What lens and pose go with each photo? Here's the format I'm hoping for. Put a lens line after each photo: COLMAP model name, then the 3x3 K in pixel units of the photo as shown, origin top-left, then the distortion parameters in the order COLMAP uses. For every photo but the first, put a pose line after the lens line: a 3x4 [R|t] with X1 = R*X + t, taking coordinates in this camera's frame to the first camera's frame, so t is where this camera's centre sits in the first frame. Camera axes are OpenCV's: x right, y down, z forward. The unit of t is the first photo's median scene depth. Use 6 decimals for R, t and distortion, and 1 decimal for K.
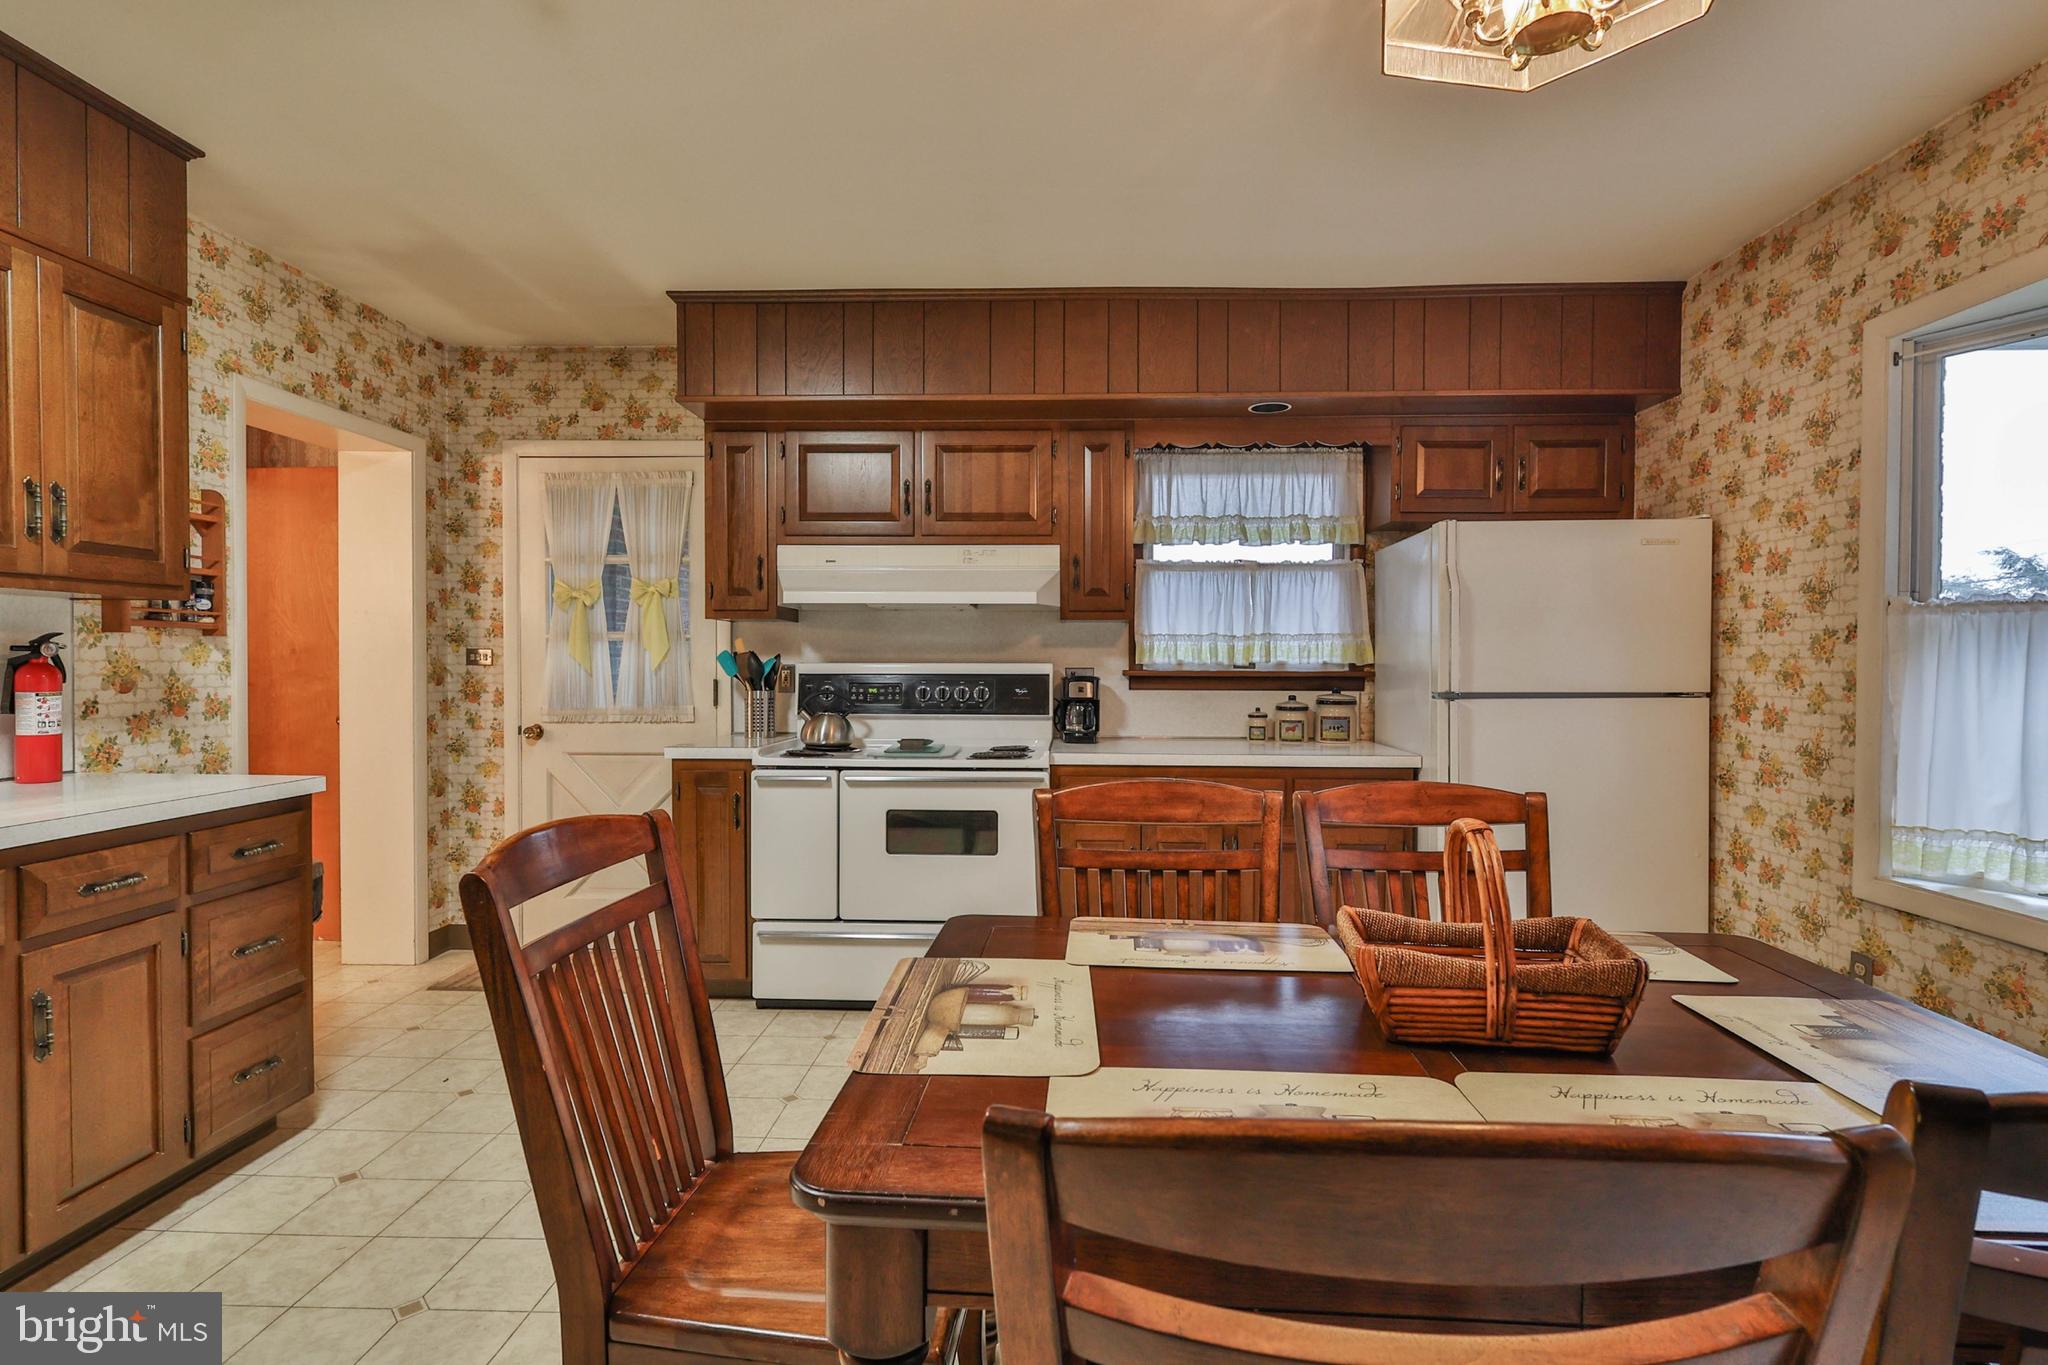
lens RADIAL K [[1009.1, 0, 1027.6], [0, 1009.1, 682.5], [0, 0, 1]] dist [-0.002456, 0.003565]
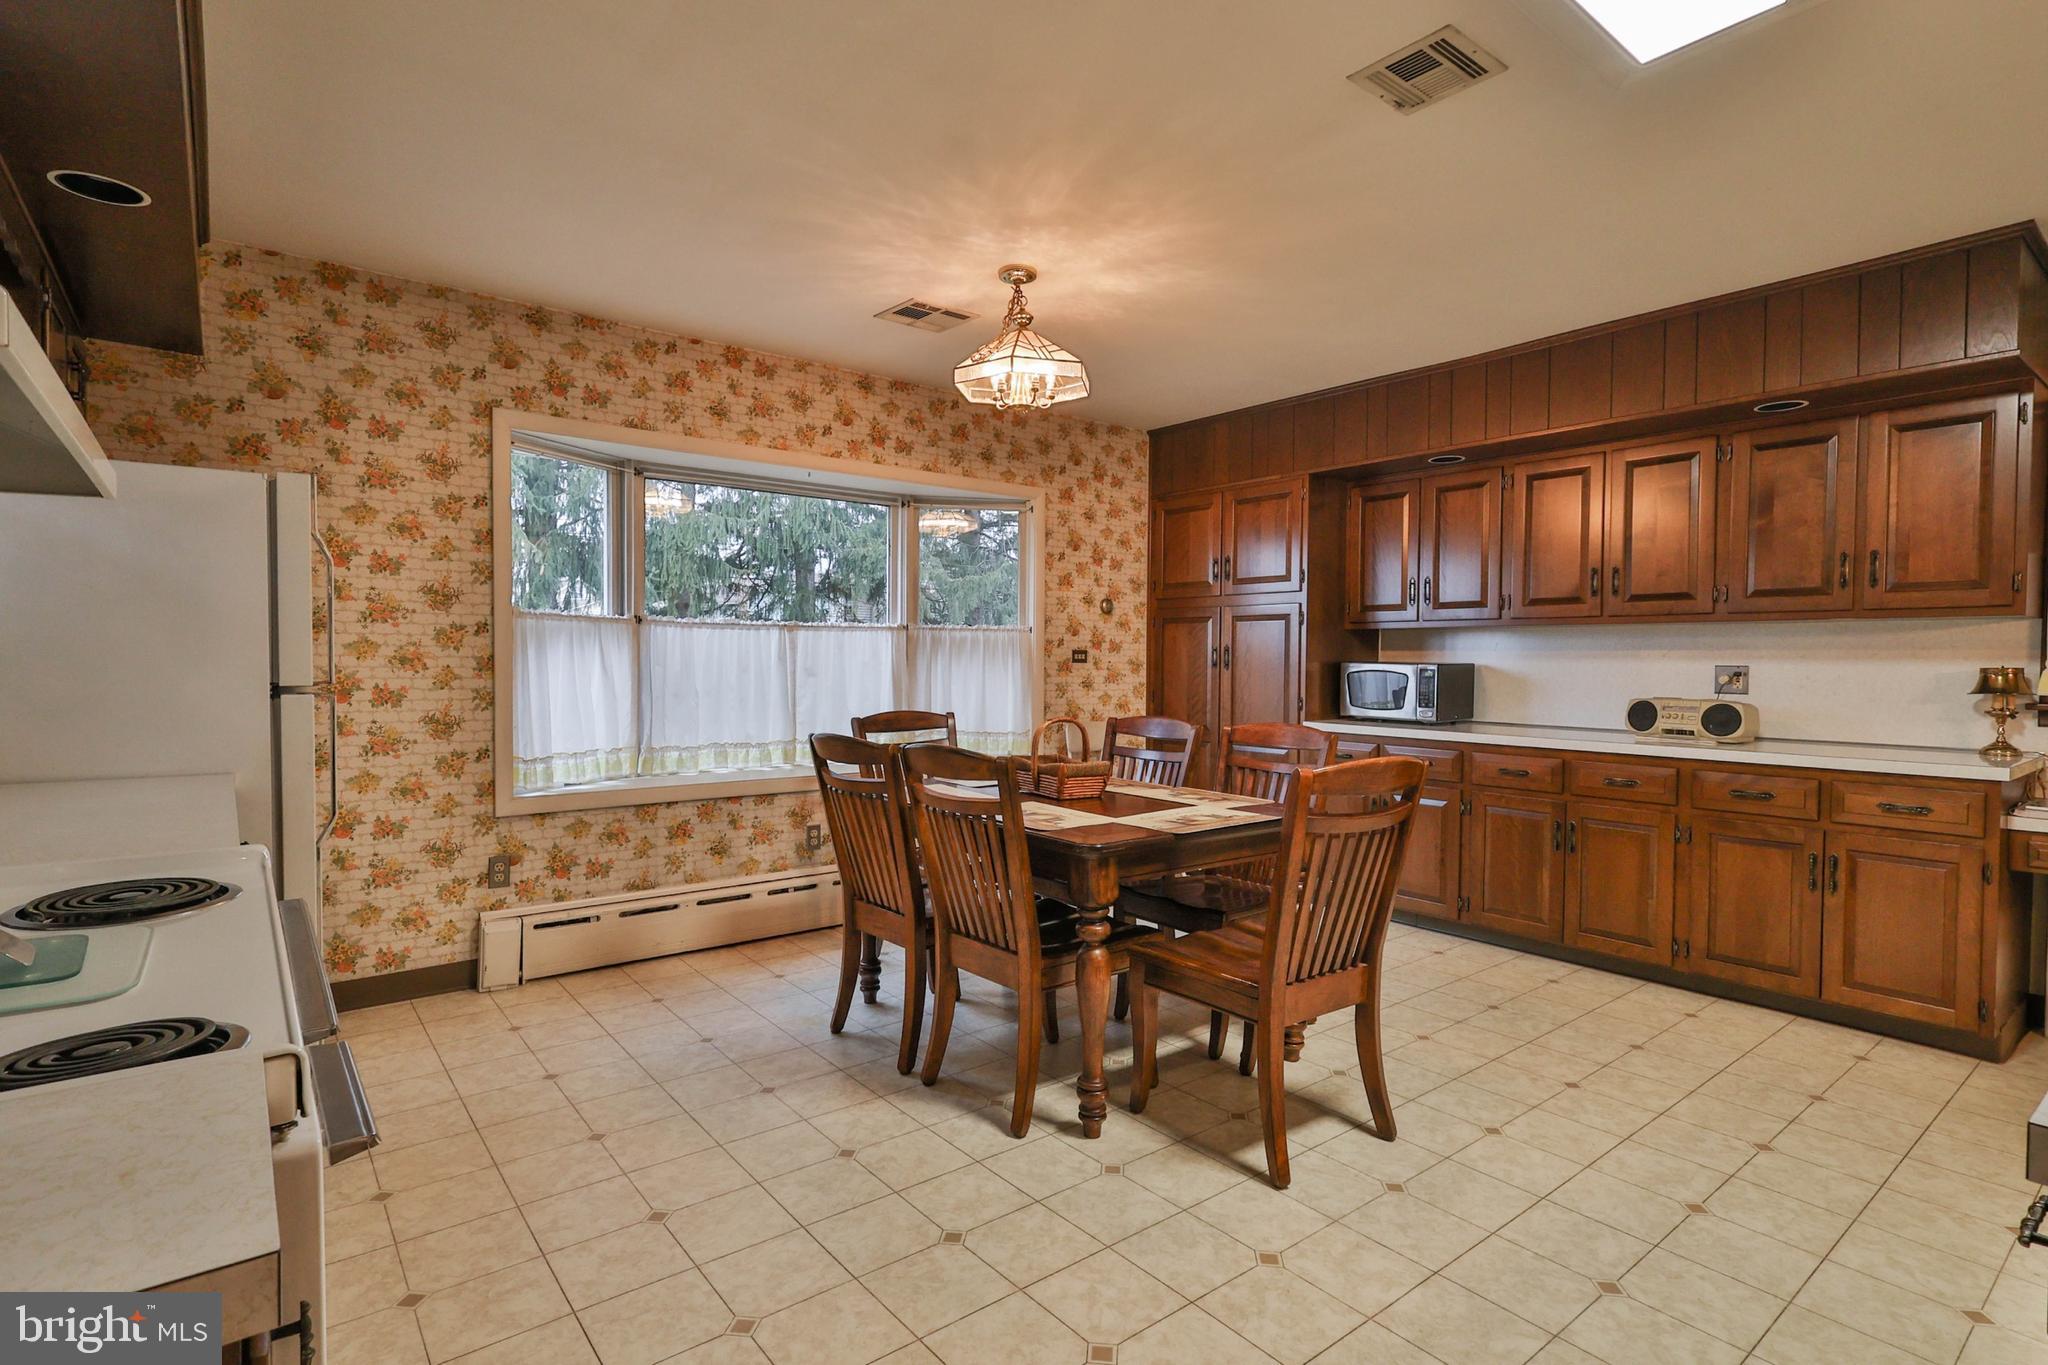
lens RADIAL K [[1009.1, 0, 1024.6], [0, 1009.1, 683.6], [0, 0, 1]] dist [-0.002456, 0.003565]
pose [[-0.654537, -0.029714, 0.755446, -0.545808], [0.003441, 0.999100, 0.042280, -0.022747], [-0.756022, 0.030273, -0.653845, 1.035047]]
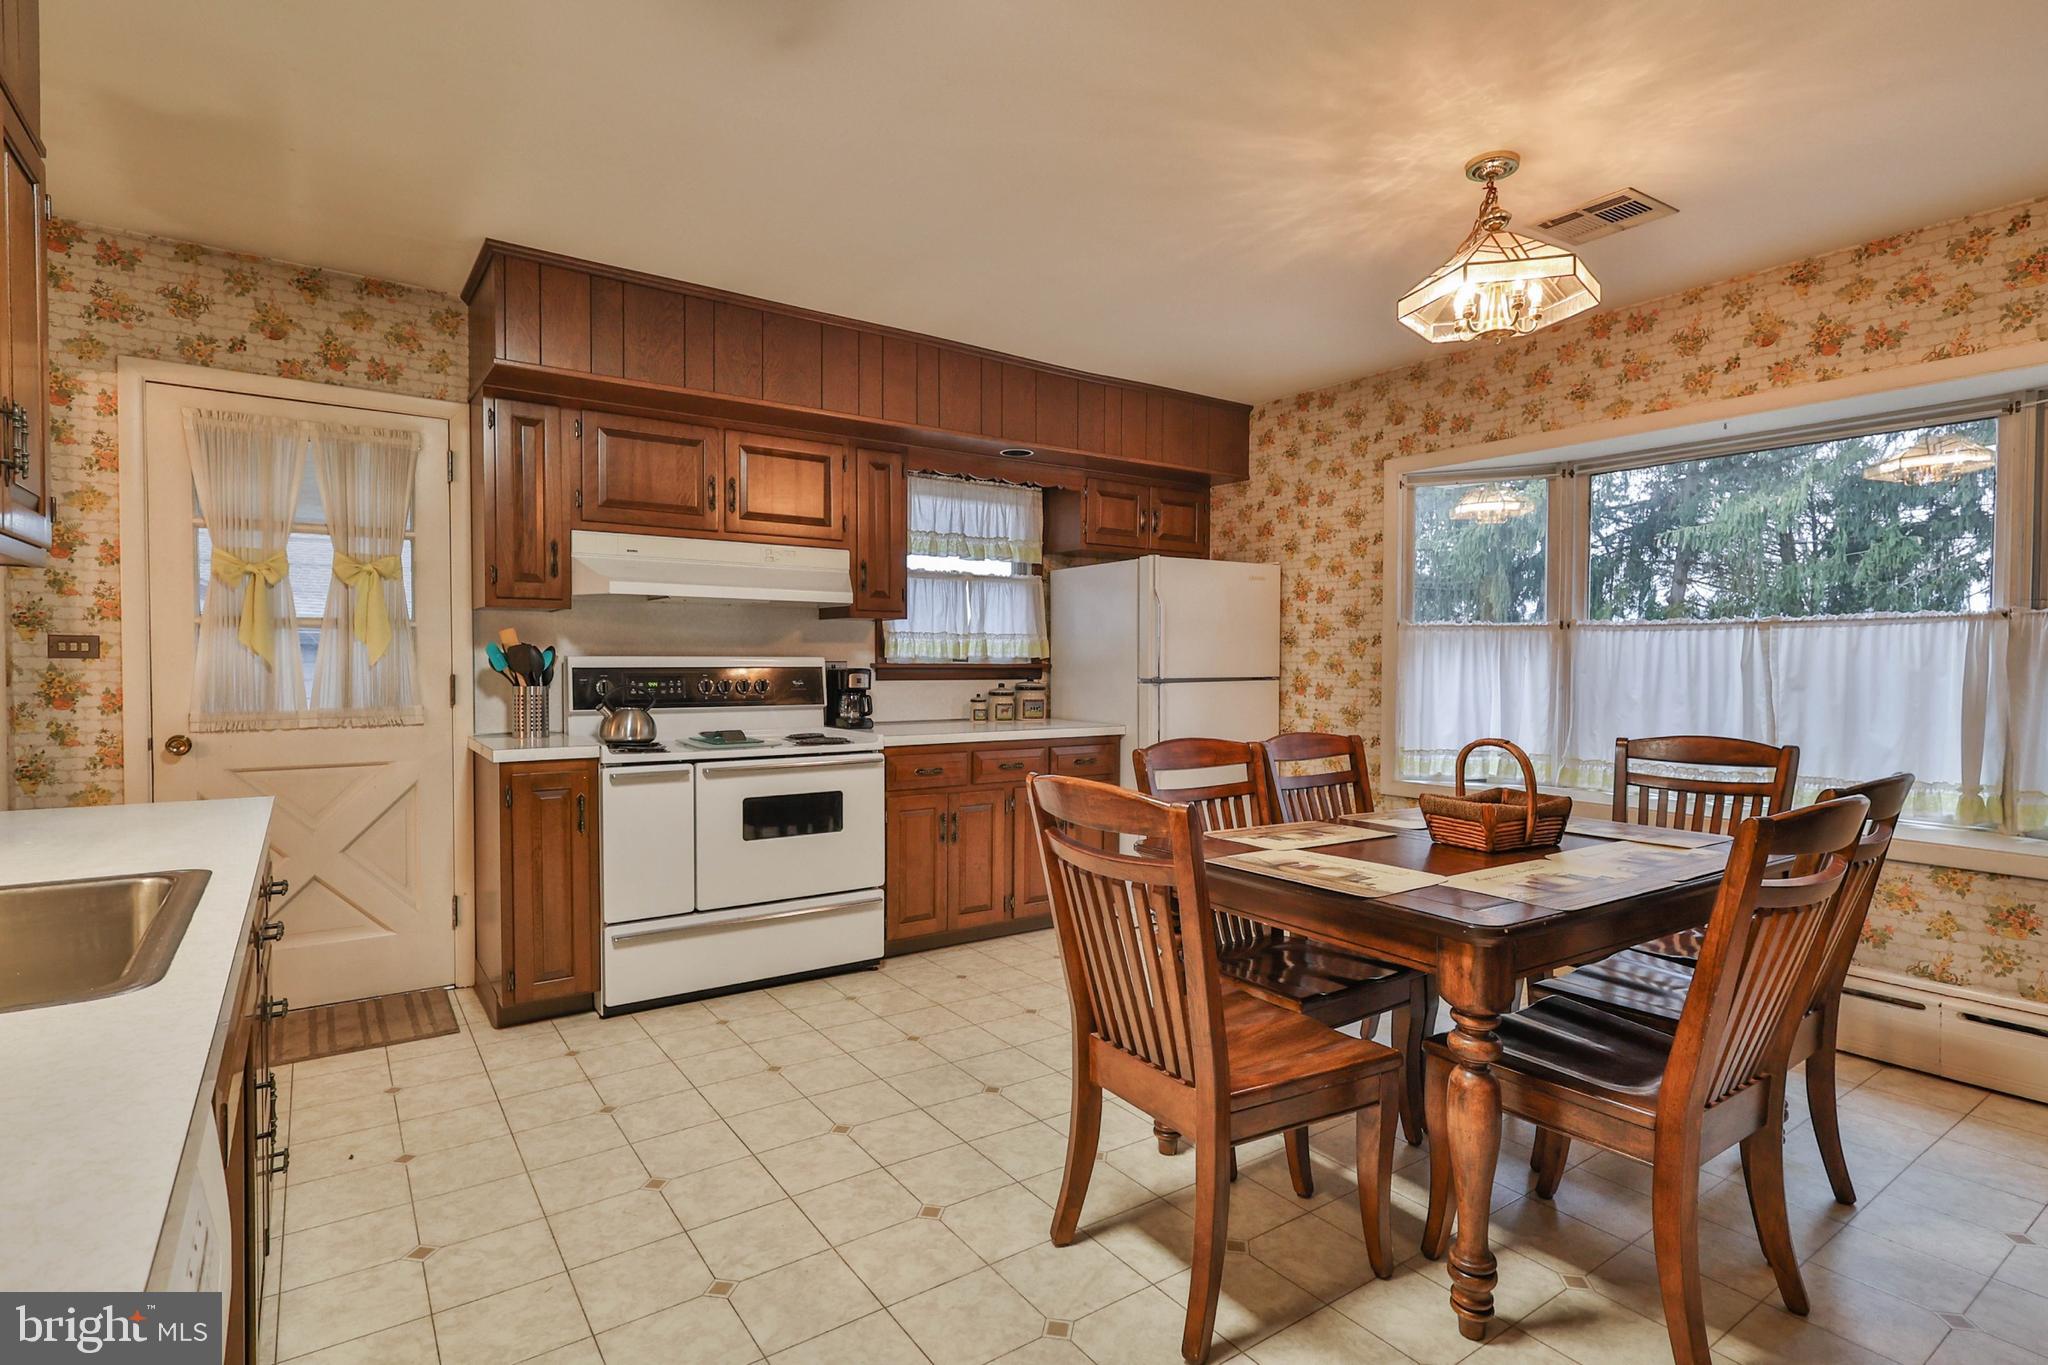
lens RADIAL K [[1009.1, 0, 1024.5], [0, 1009.1, 684.4], [0, 0, 1]] dist [-0.002456, 0.003565]
pose [[0.794478, -0.014339, 0.607123, -0.537470], [0.009308, 0.999891, 0.011436, 0.000211], [-0.607221, -0.003435, 0.794525, 0.002483]]
